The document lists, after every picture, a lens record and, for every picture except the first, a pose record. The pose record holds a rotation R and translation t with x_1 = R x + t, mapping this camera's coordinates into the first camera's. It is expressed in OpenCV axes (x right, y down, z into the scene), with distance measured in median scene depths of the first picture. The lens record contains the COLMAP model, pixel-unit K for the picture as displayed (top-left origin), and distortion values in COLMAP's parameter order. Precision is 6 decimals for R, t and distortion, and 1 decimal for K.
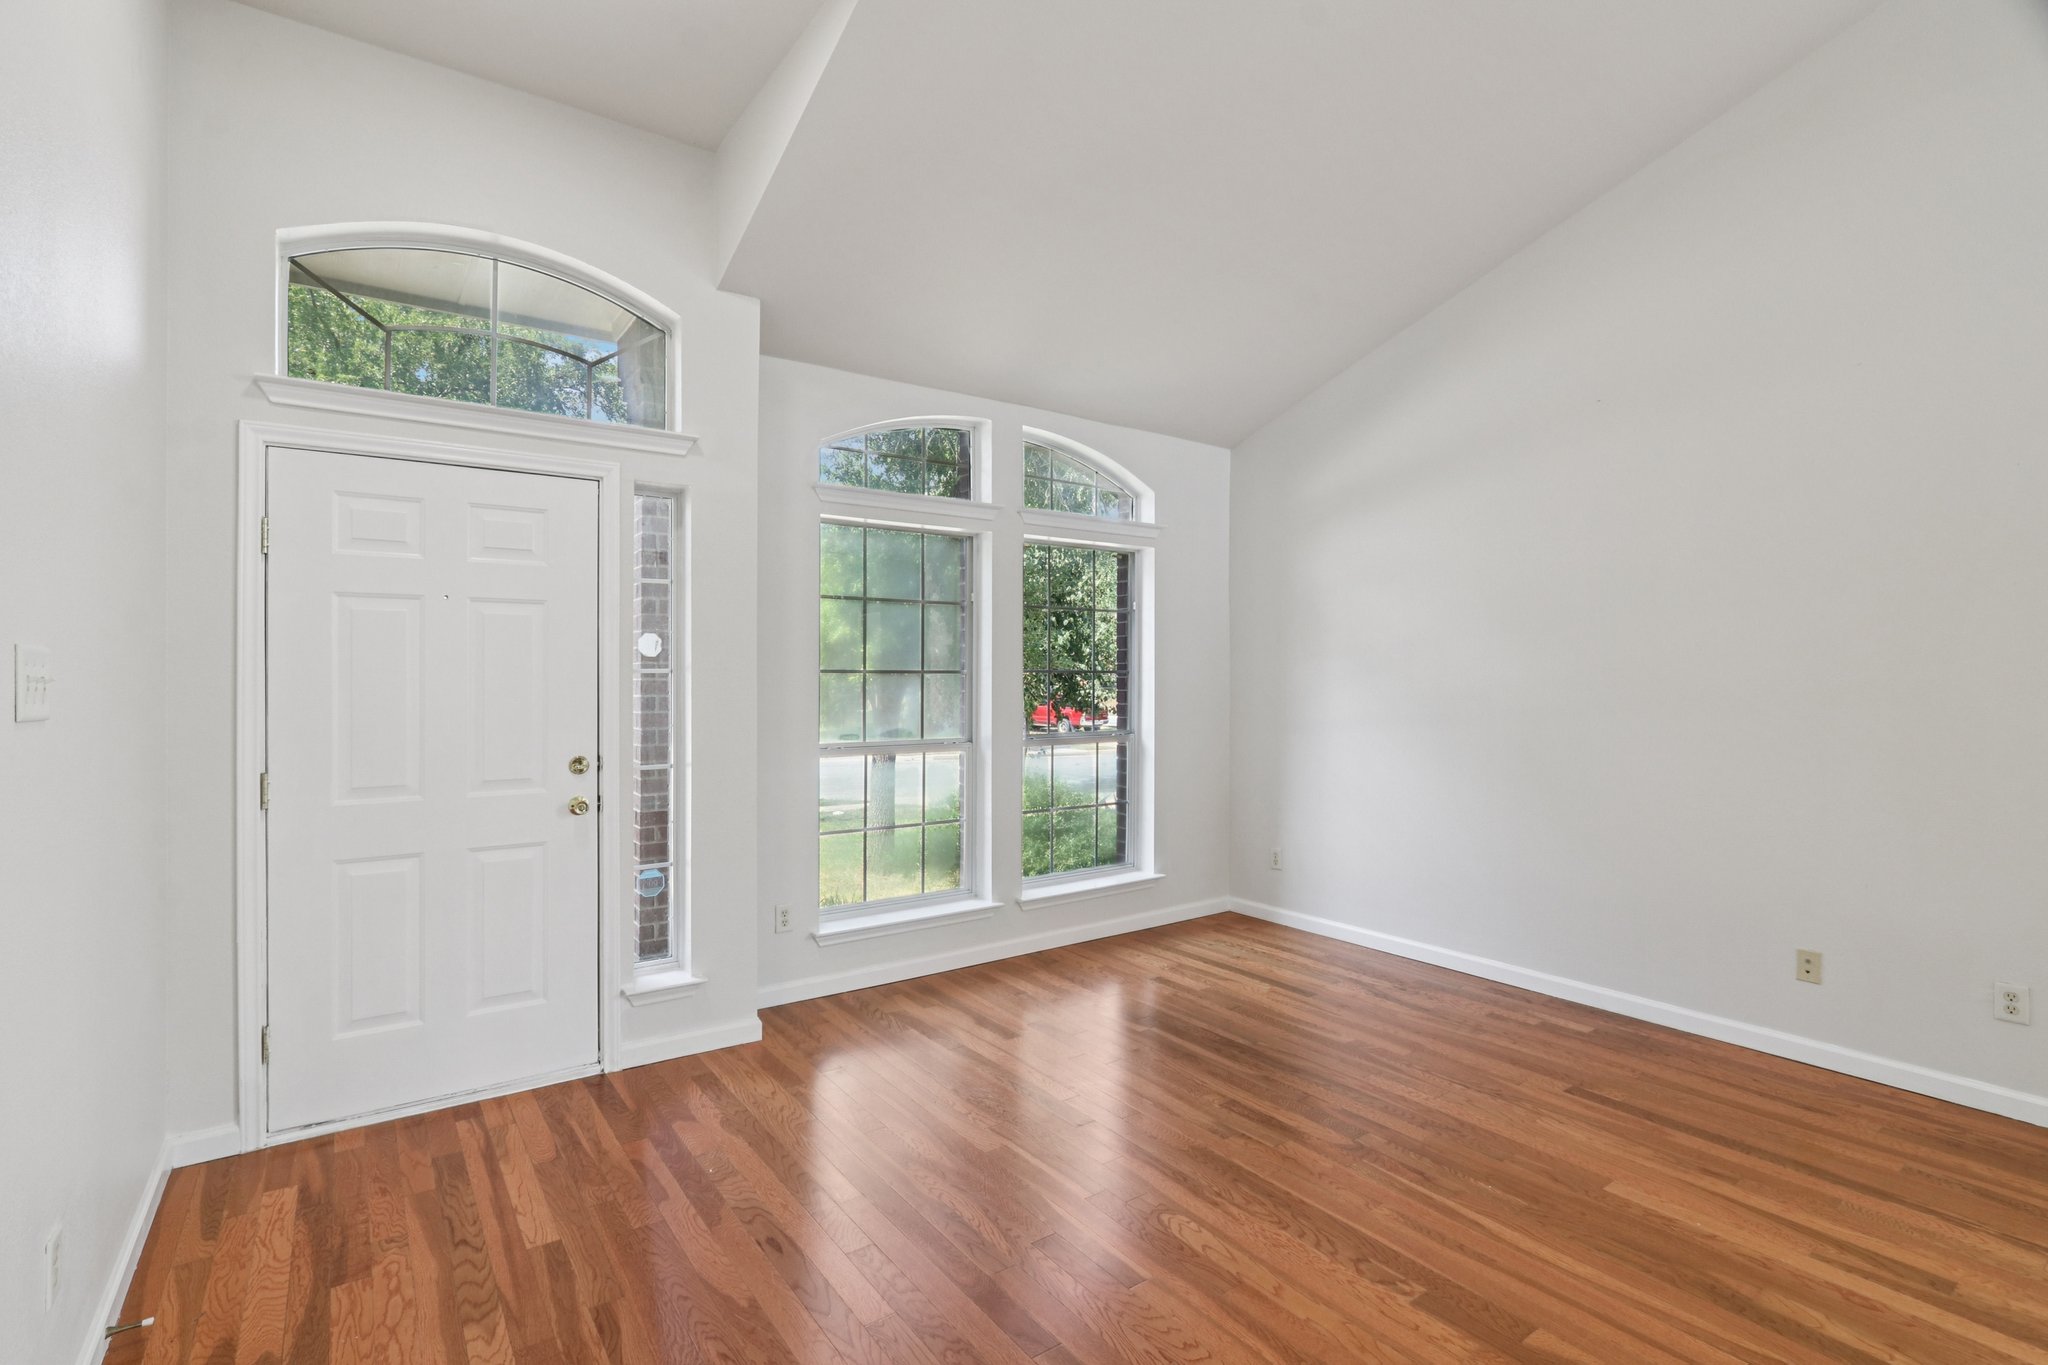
lens RADIAL K [[956.8, 0, 1023.6], [0, 956.8, 693.1], [0, 0, 1]] dist [-0.017148, 0.005352]
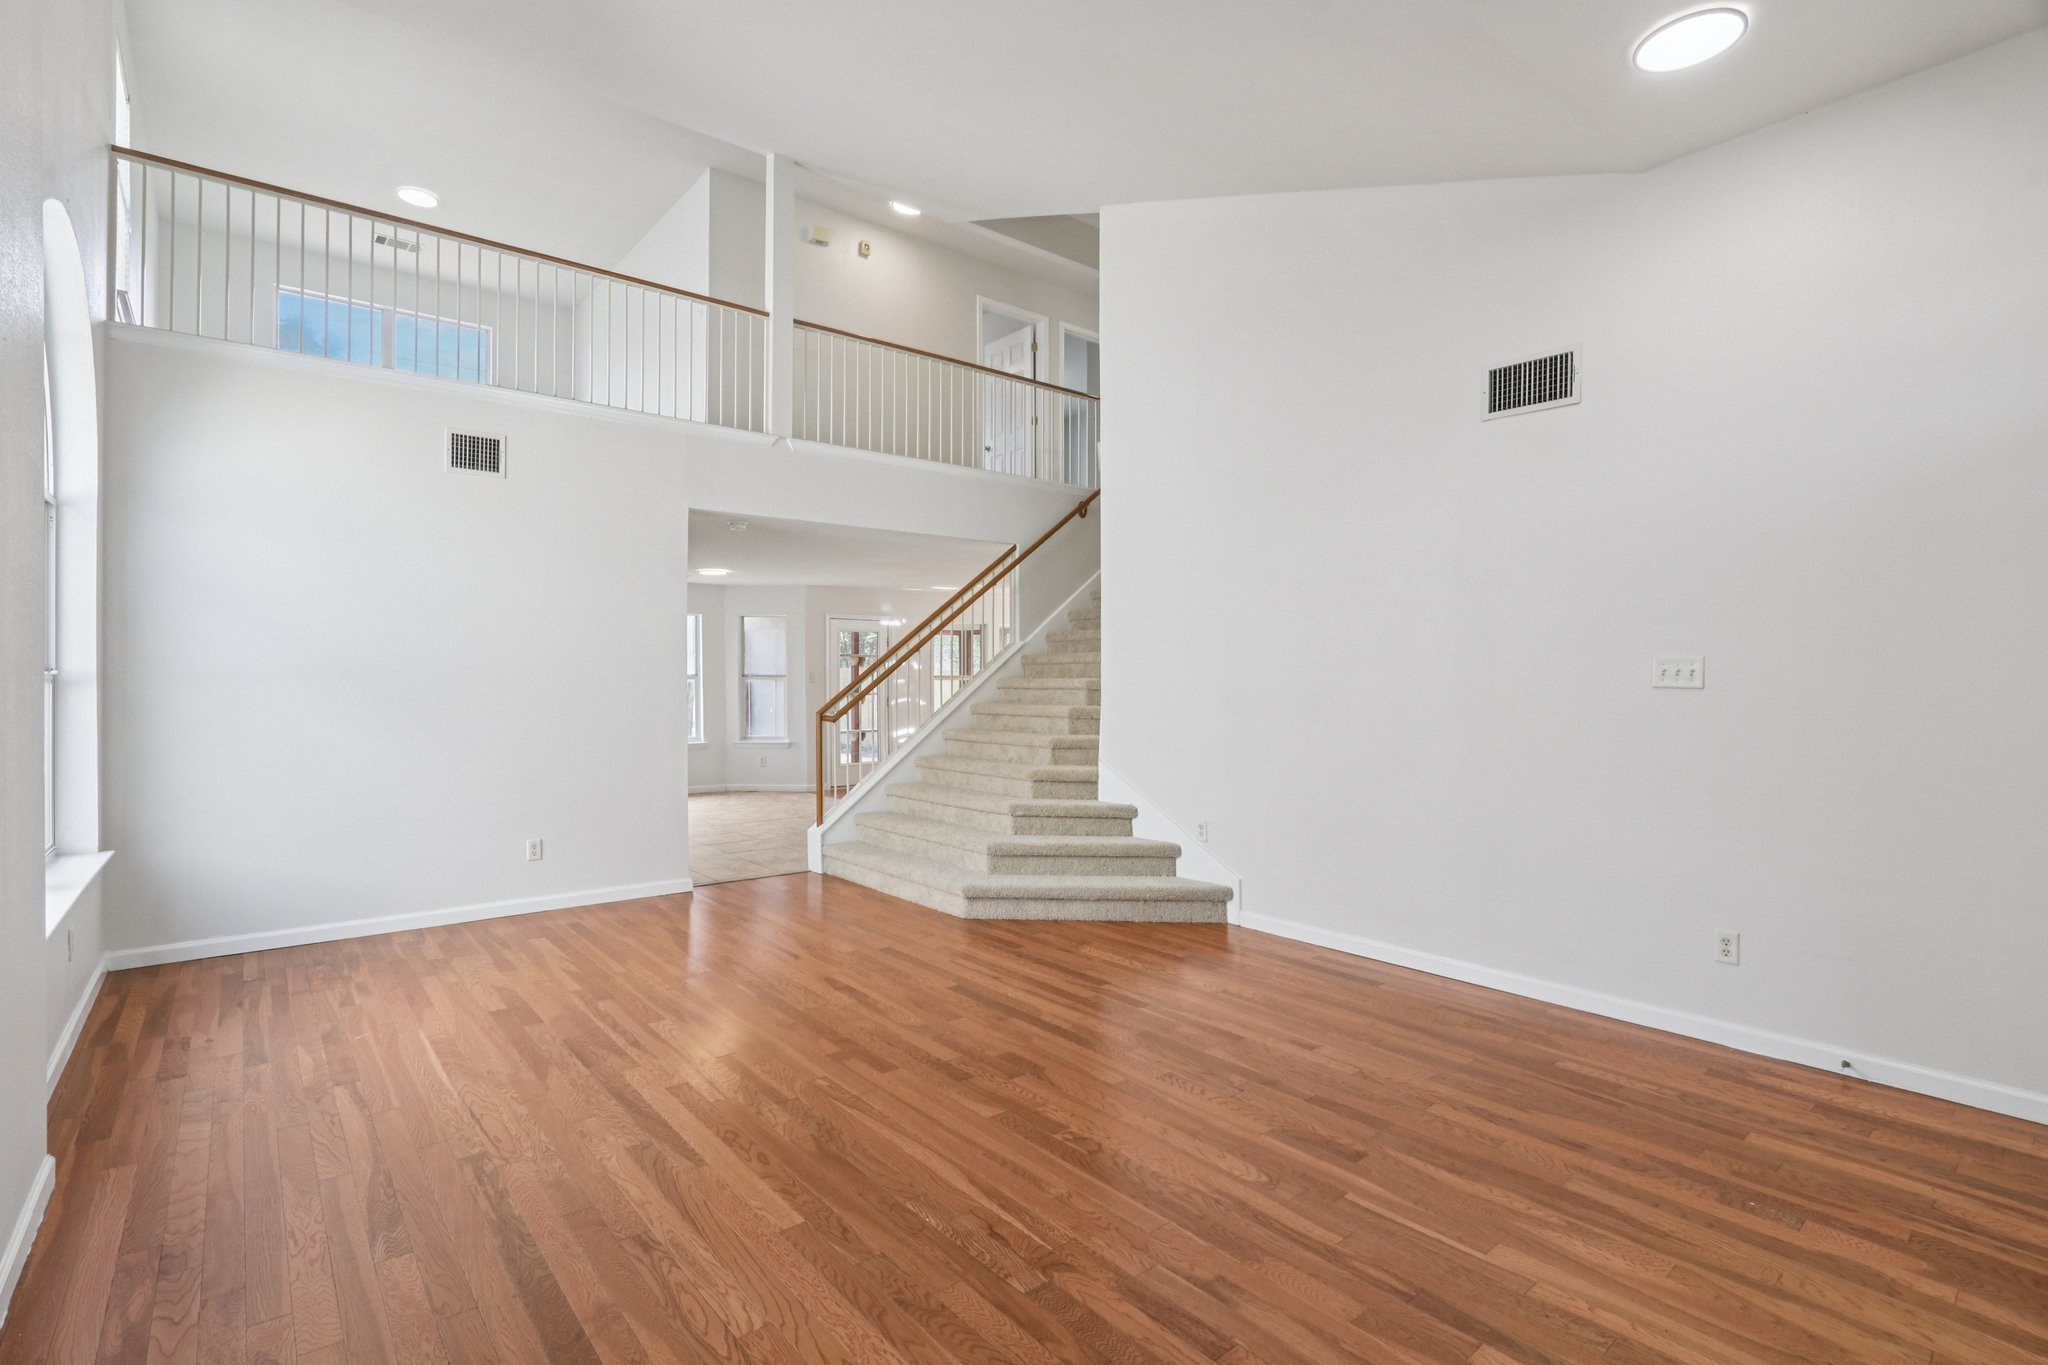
lens RADIAL K [[956.8, 0, 1037.0], [0, 956.8, 676.7], [0, 0, 1]] dist [-0.017148, 0.005352]
pose [[-0.996144, -0.007048, -0.087454, 0.401235], [-0.008369, 0.999856, 0.014753, -0.017827], [0.087337, 0.015428, -0.996059, 1.635239]]
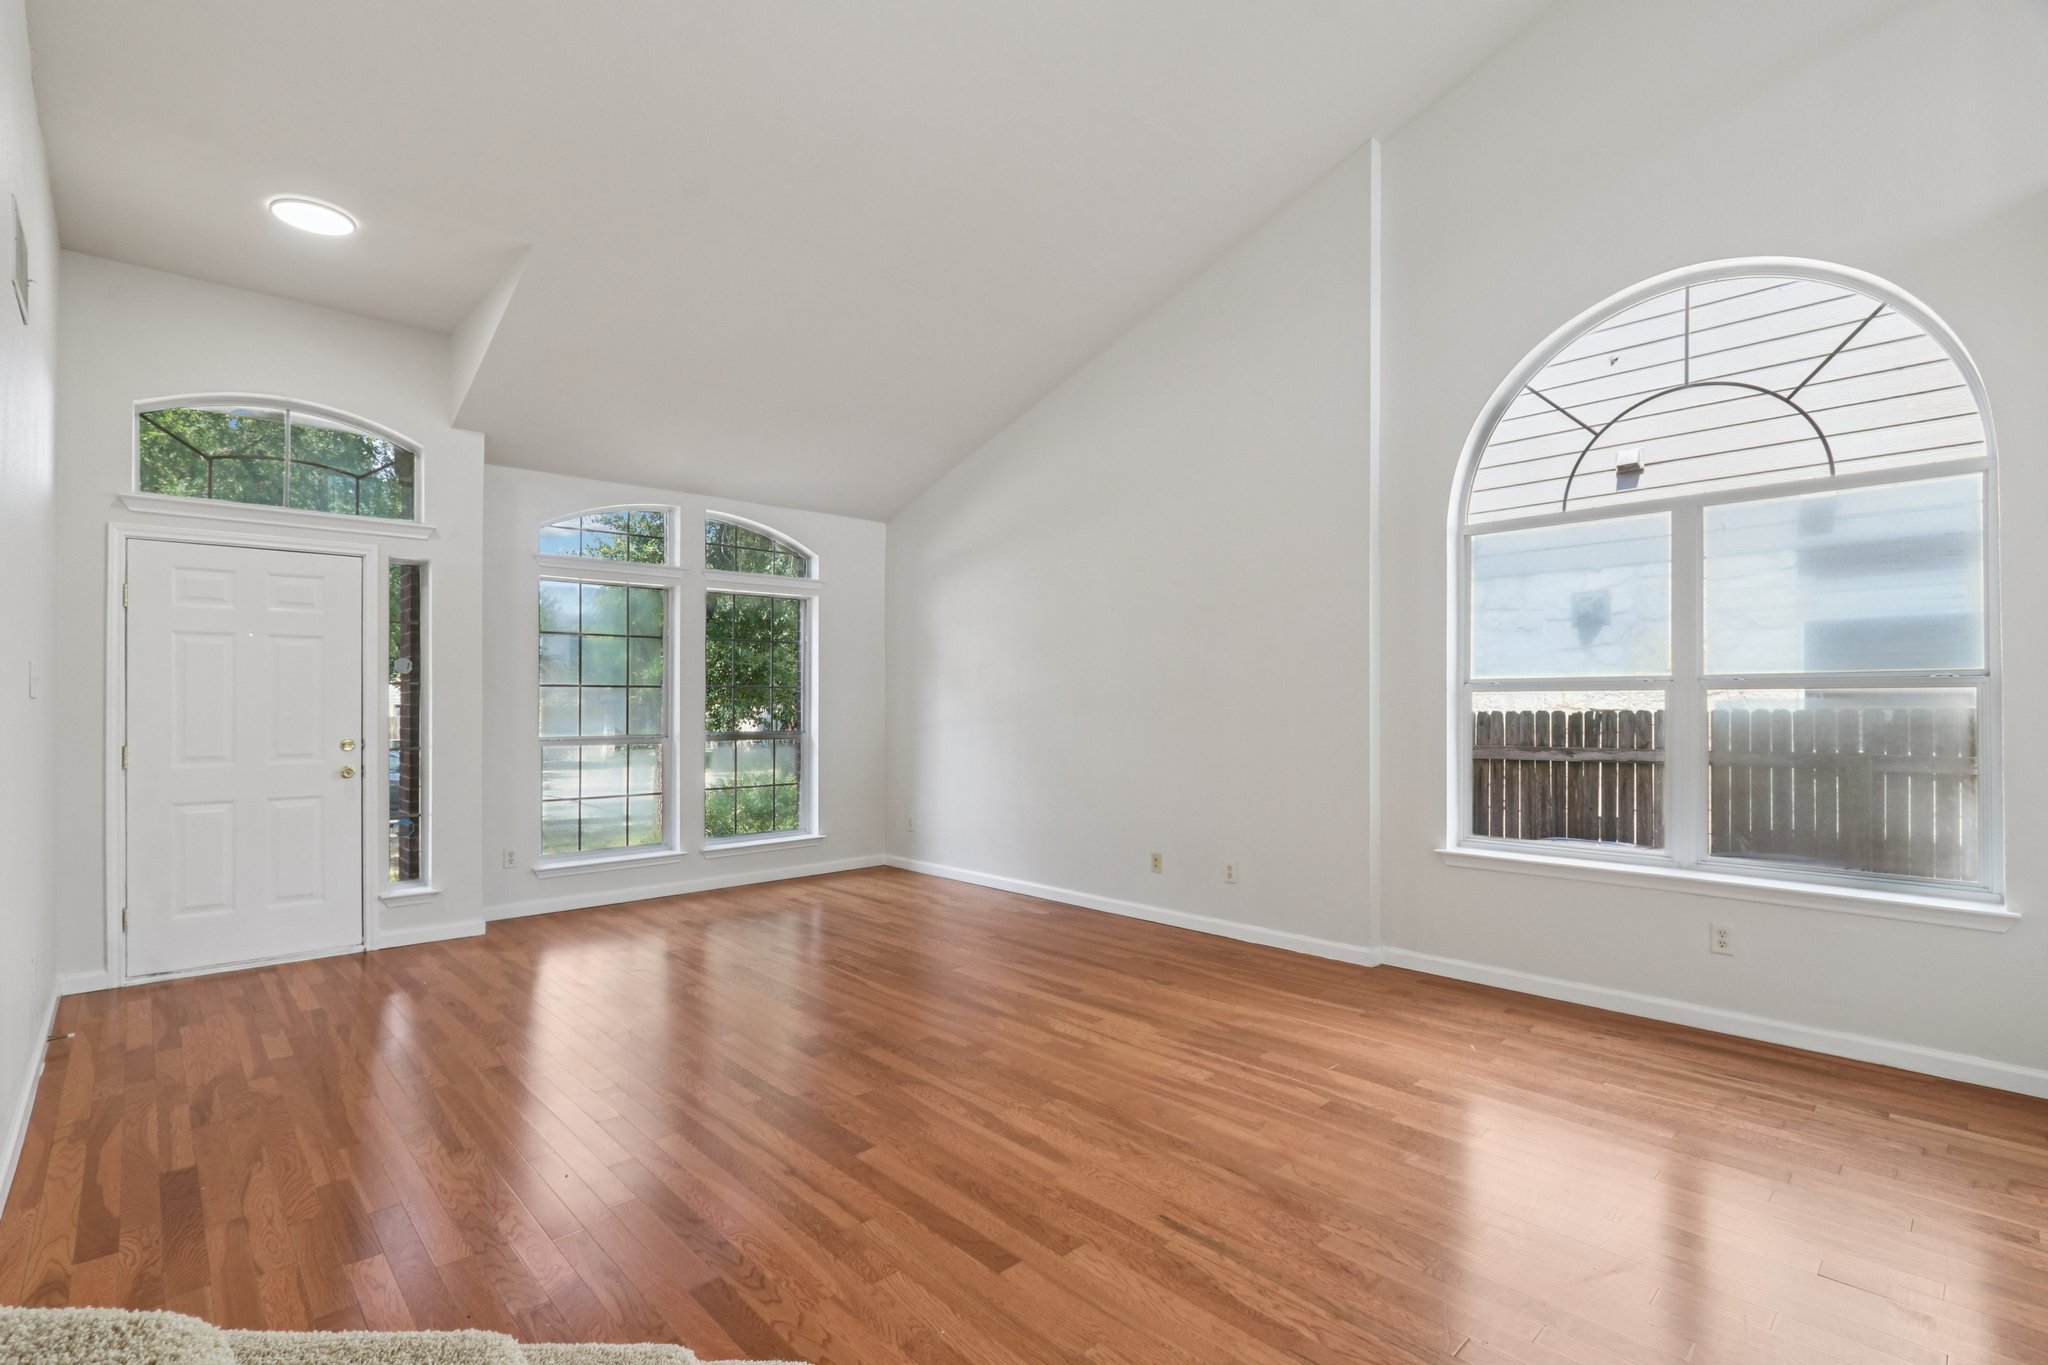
lens RADIAL K [[956.8, 0, 1015.1], [0, 956.8, 712.5], [0, 0, 1]] dist [-0.017148, 0.005352]
pose [[0.991862, -0.004954, 0.127221, 0.426727], [0.005952, 0.999954, -0.007469, 0.044858], [-0.127178, 0.008165, 0.991846, -0.684919]]
